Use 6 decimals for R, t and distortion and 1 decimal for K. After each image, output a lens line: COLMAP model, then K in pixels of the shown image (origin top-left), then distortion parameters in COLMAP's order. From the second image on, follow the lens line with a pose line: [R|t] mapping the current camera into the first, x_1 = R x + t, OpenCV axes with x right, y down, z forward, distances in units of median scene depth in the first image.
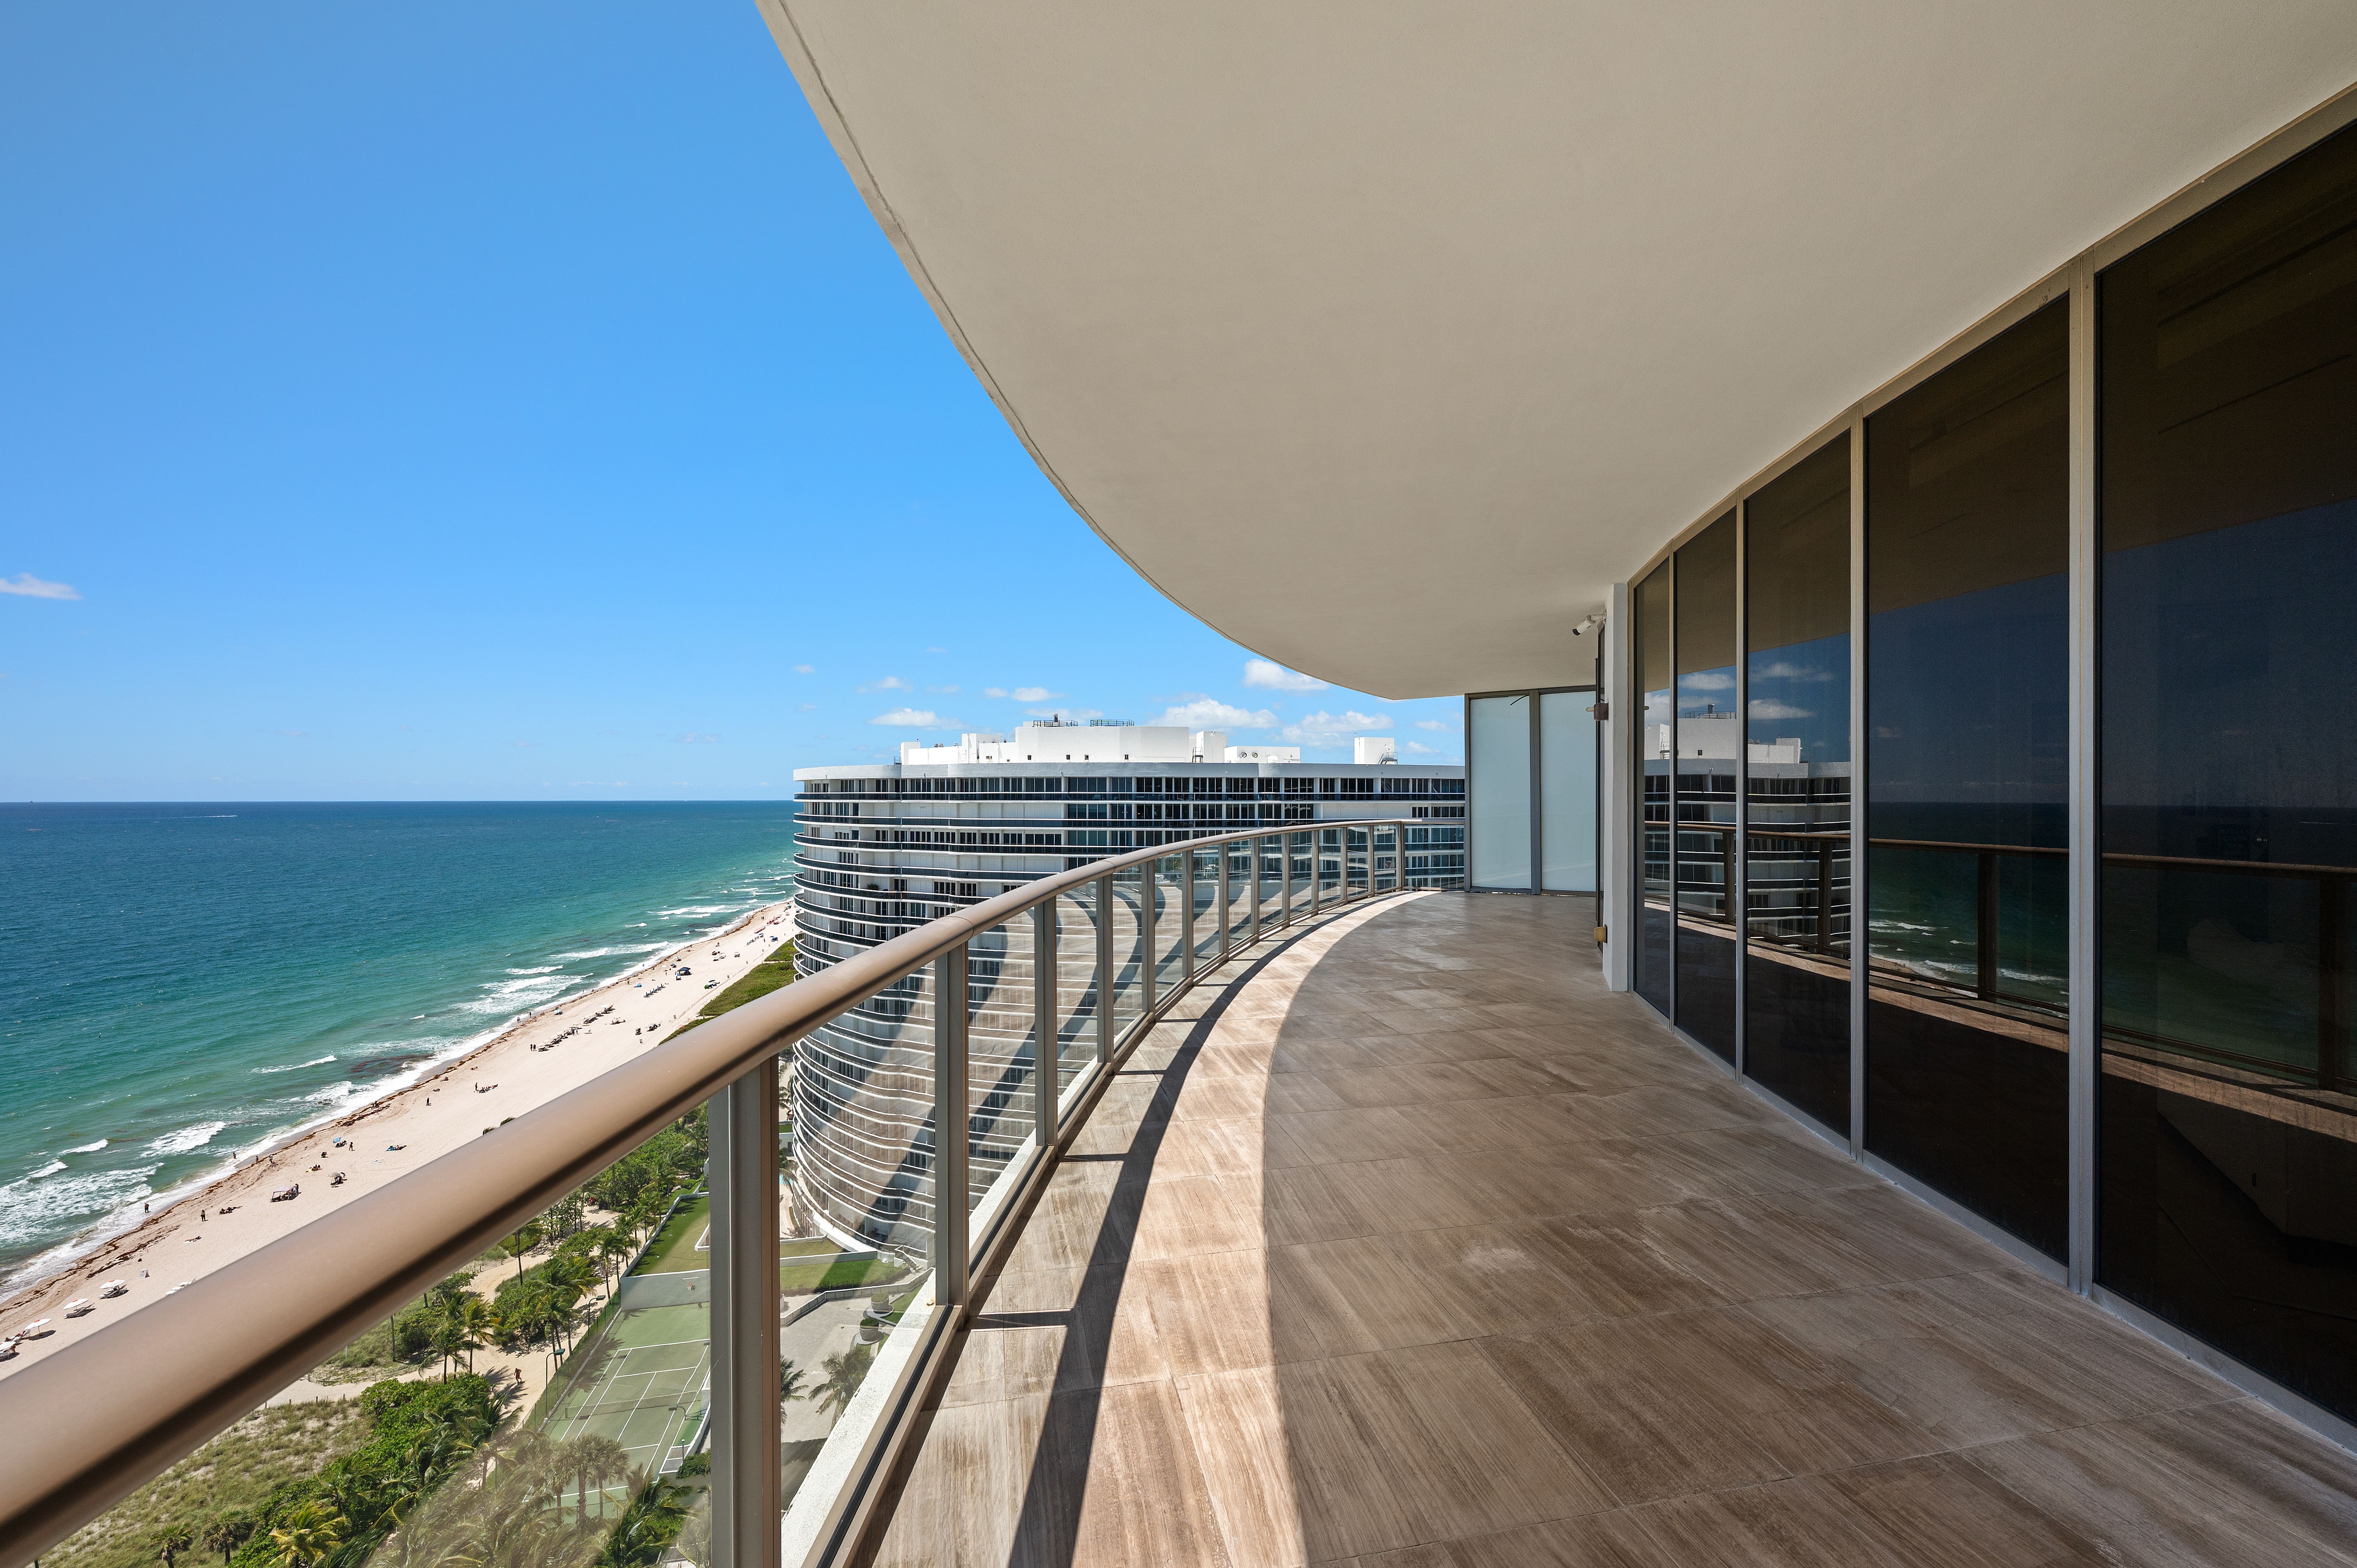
lens RADIAL K [[938.8, 0, 1179.8], [0, 938.8, 788.3], [0, 0, 1]] dist [0.001837, 0.000218]
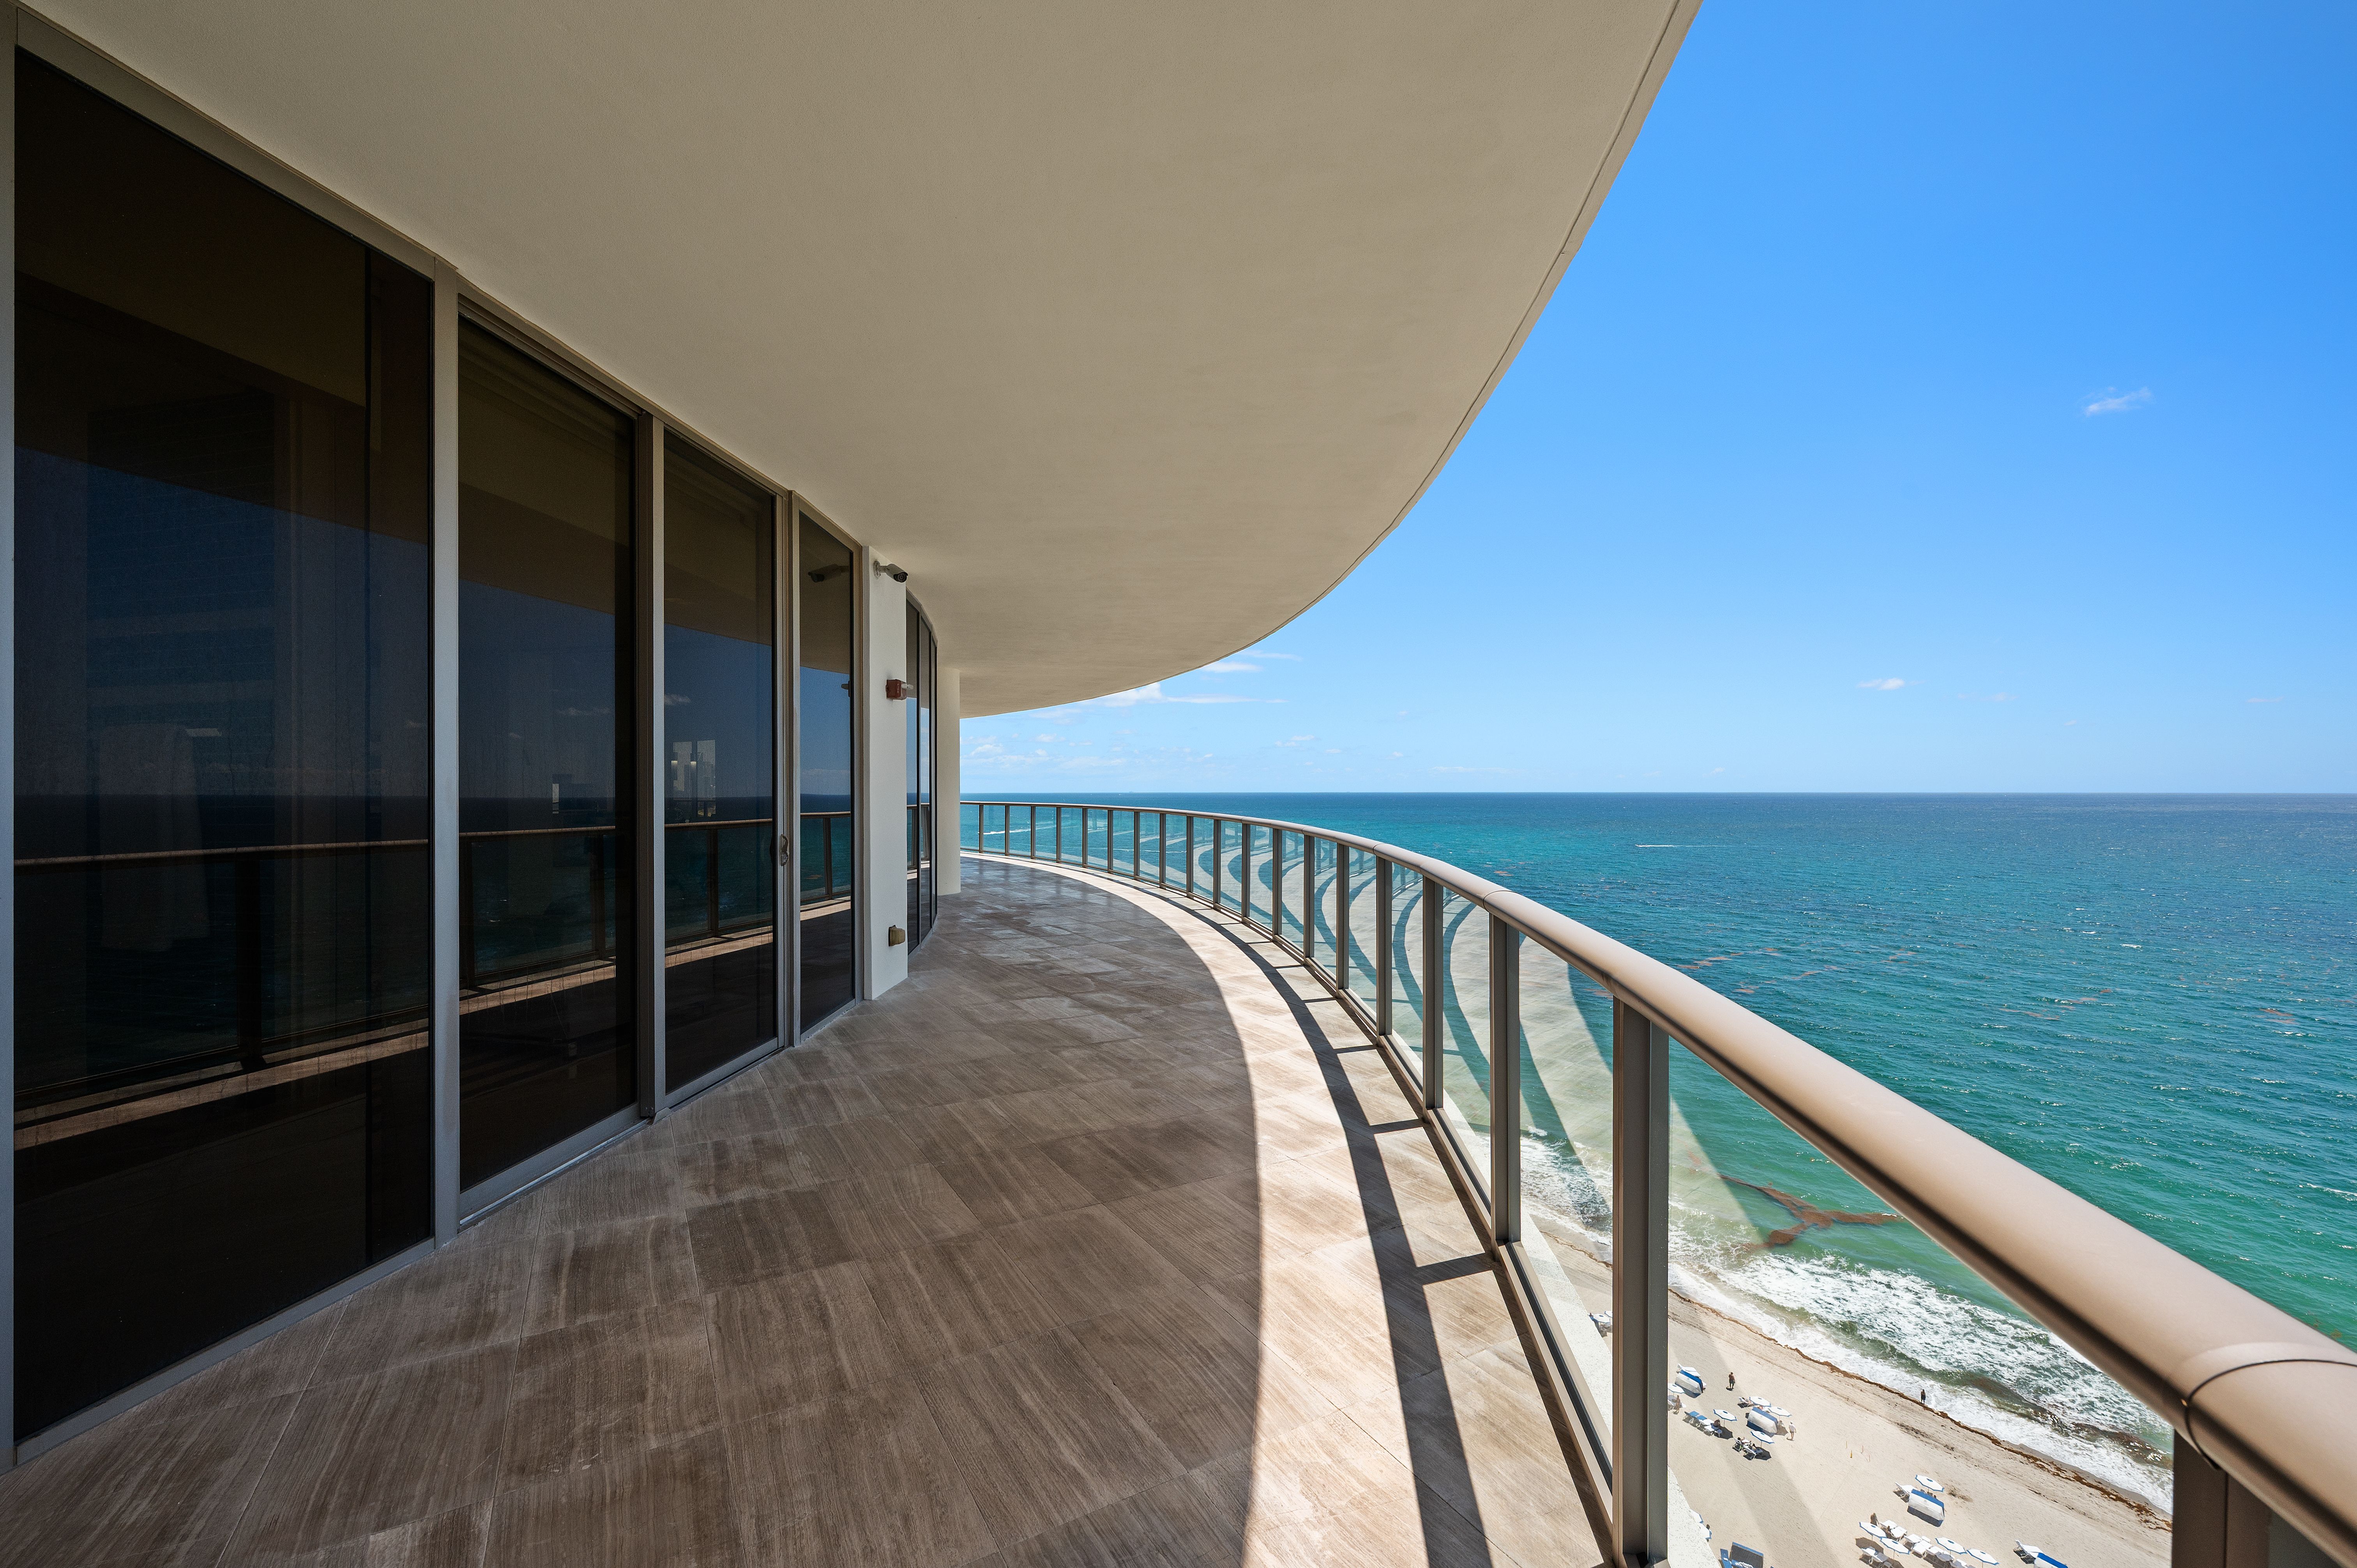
lens RADIAL K [[938.8, 0, 1179.8], [0, 938.8, 788.3], [0, 0, 1]] dist [0.001837, 0.000218]
pose [[-0.998749, 0.004219, -0.049826, 0.198442], [0.003412, 0.999862, 0.016260, -0.002093], [0.049888, 0.016069, -0.998626, 2.022481]]
